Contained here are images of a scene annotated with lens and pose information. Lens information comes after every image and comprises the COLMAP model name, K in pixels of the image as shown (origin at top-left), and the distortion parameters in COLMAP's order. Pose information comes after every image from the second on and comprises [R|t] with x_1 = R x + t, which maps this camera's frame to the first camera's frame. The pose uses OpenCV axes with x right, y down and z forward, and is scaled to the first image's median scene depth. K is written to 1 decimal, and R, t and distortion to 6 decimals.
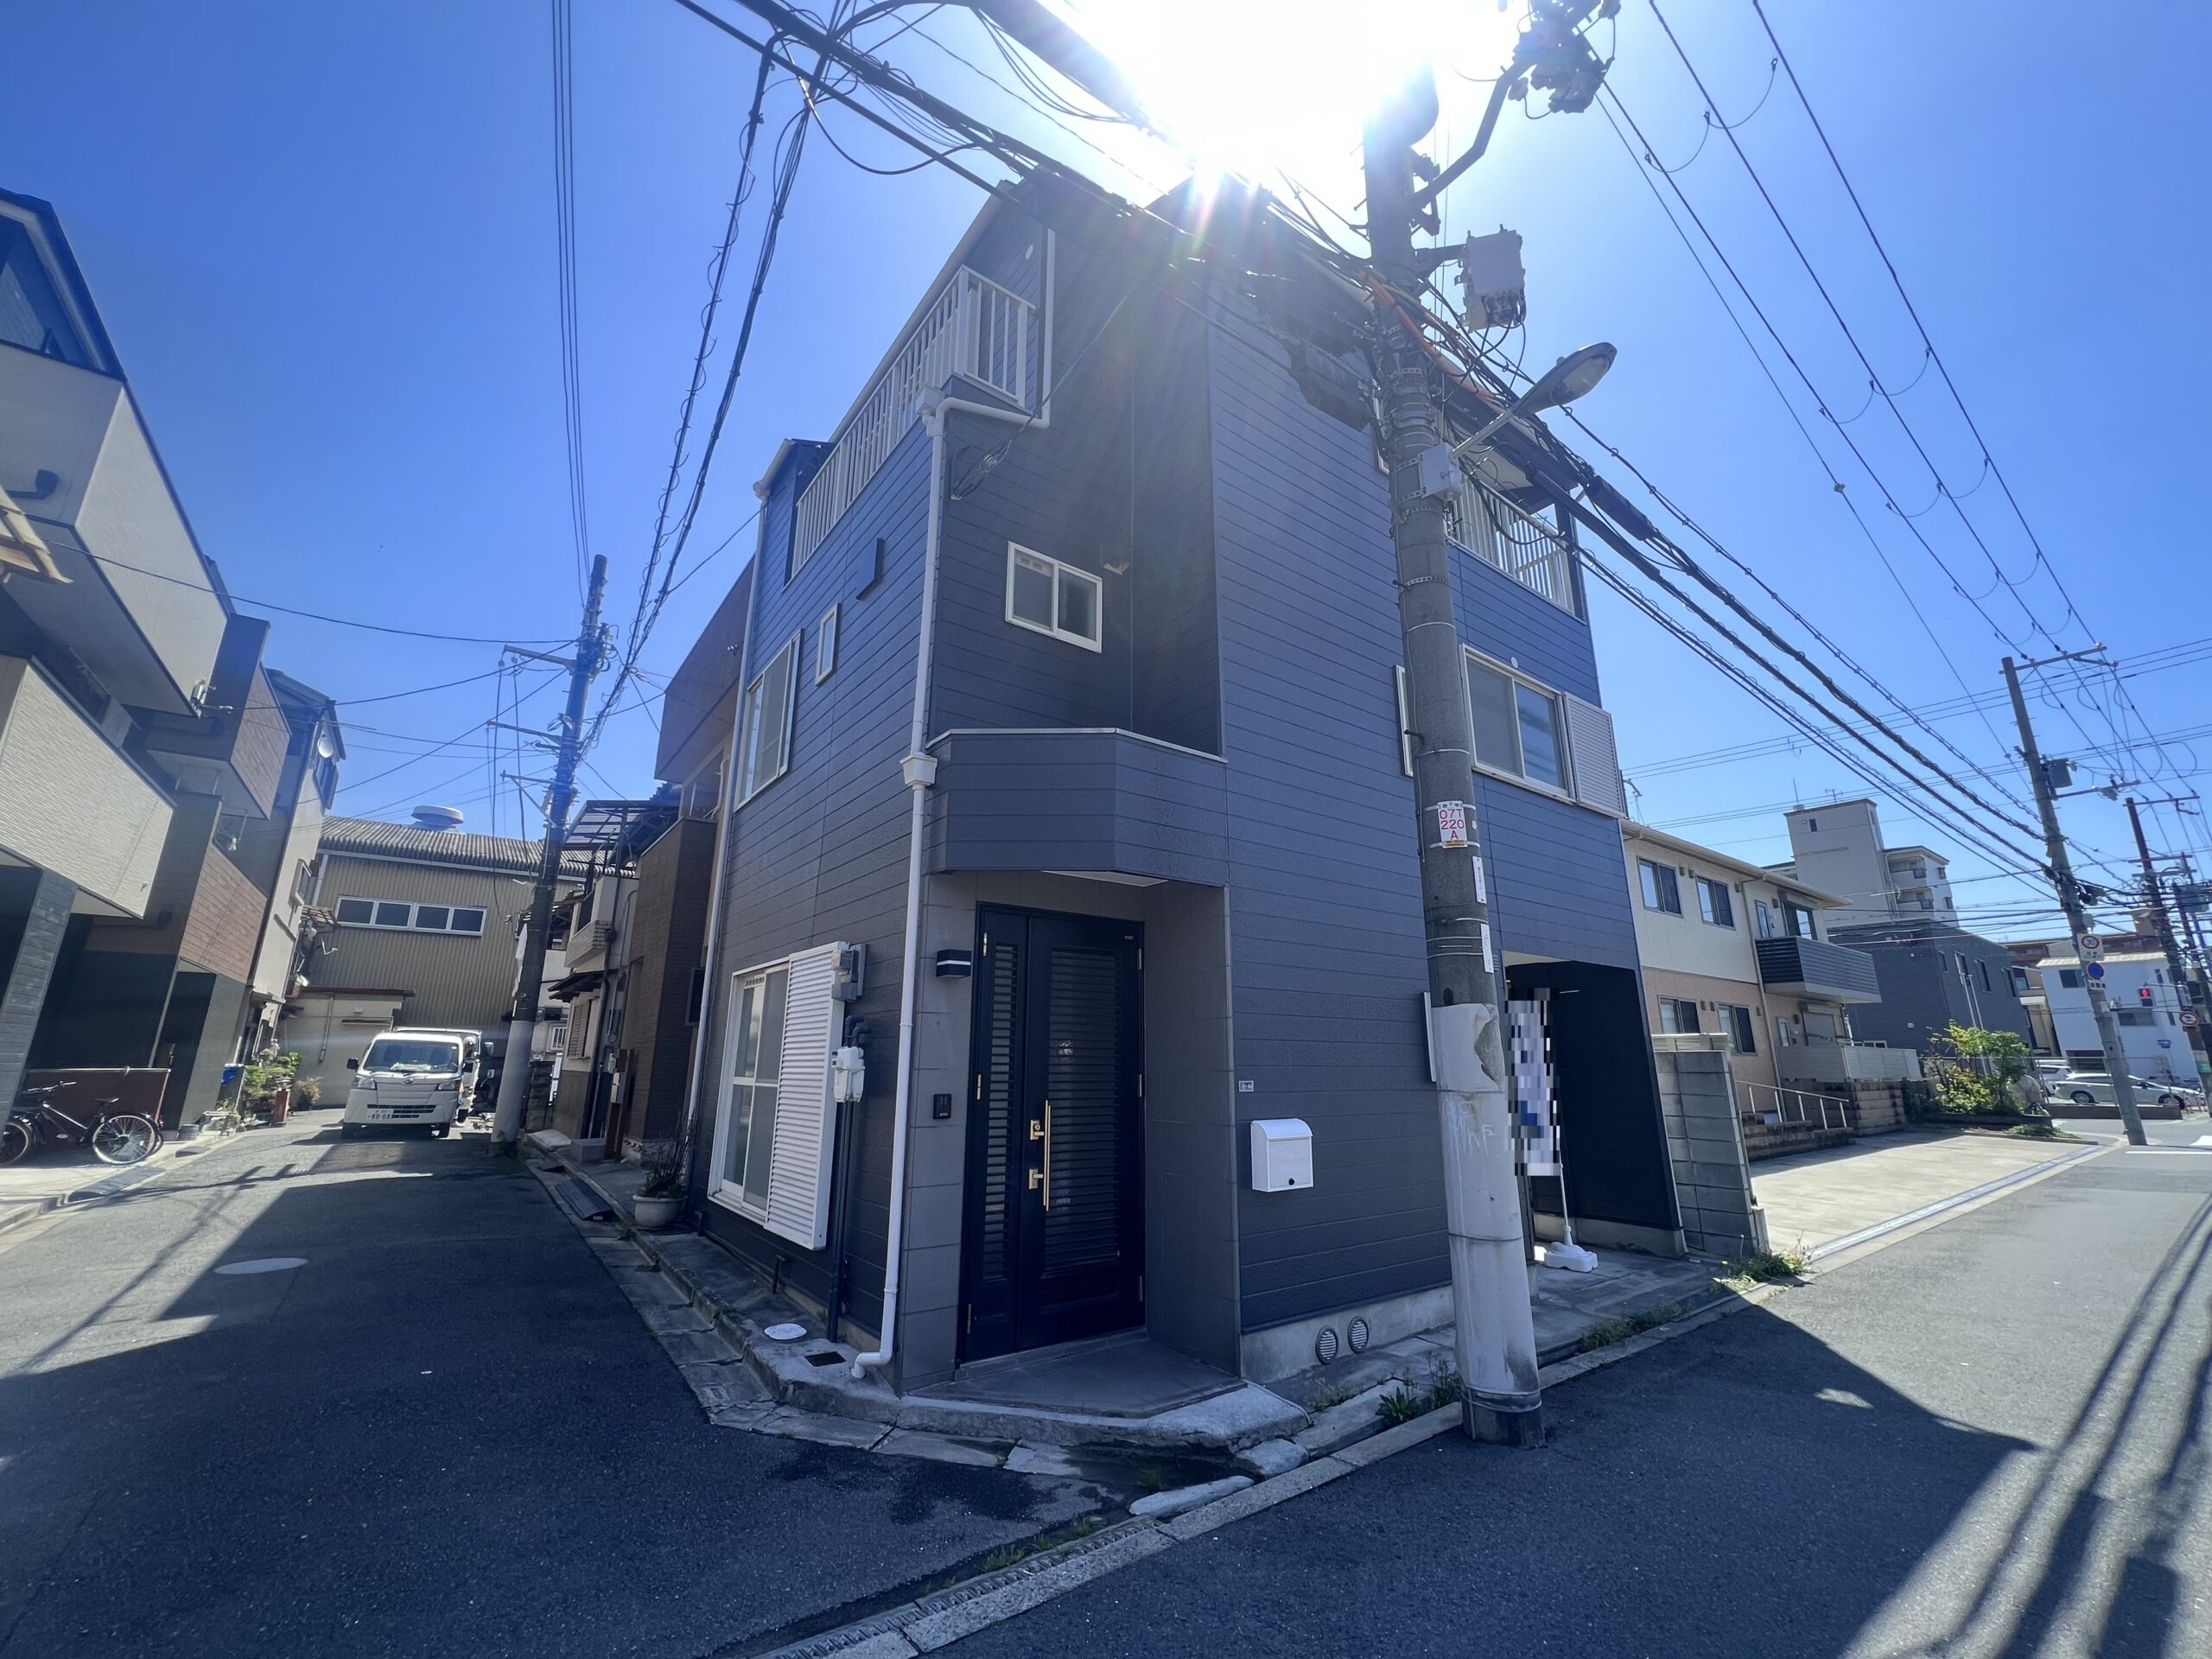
lens RADIAL K [[886.6, 0, 1109.2], [0, 886.6, 830.4], [0, 0, 1]] dist [-0.003191, 0.000532]
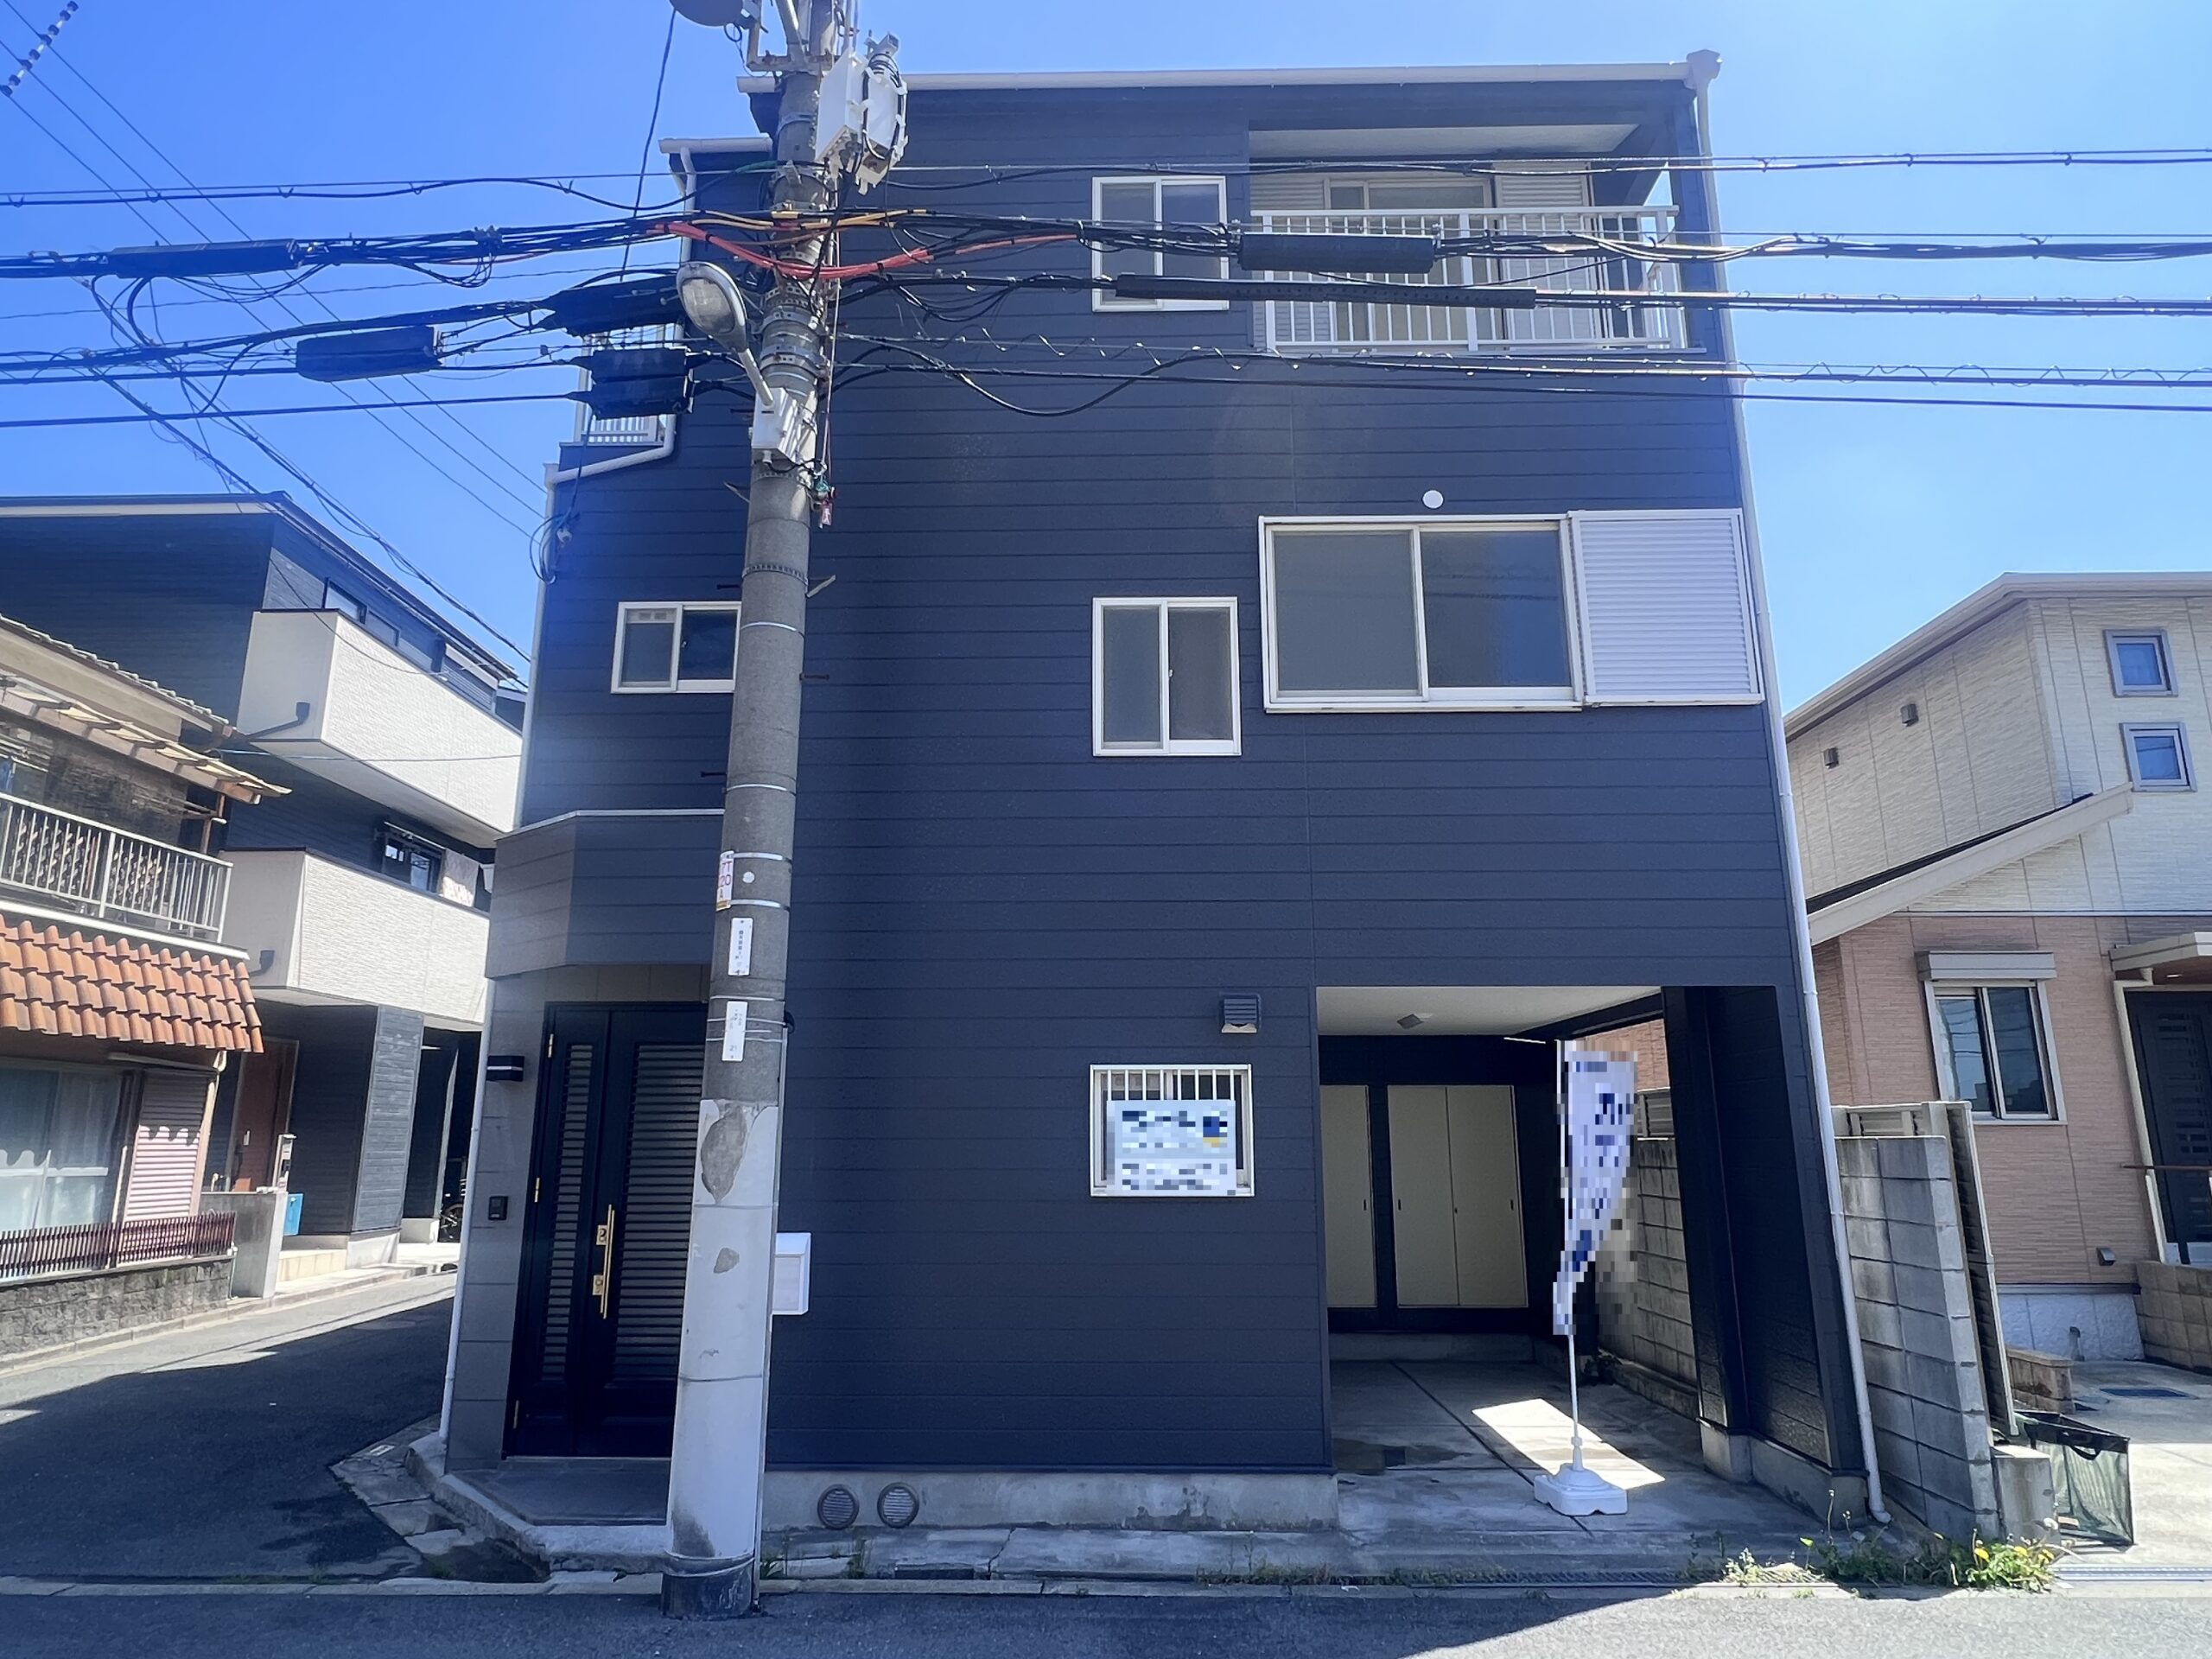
lens RADIAL K [[1329.6, 0, 1112.2], [0, 1329.6, 838.6], [0, 0, 1]] dist [-0.000570, -0.000266]
pose [[0.787008, -0.143581, -0.600002, 1.300768], [0.163161, 0.986354, -0.022020, 0.037023], [0.594976, -0.080568, 0.799695, 0.215906]]
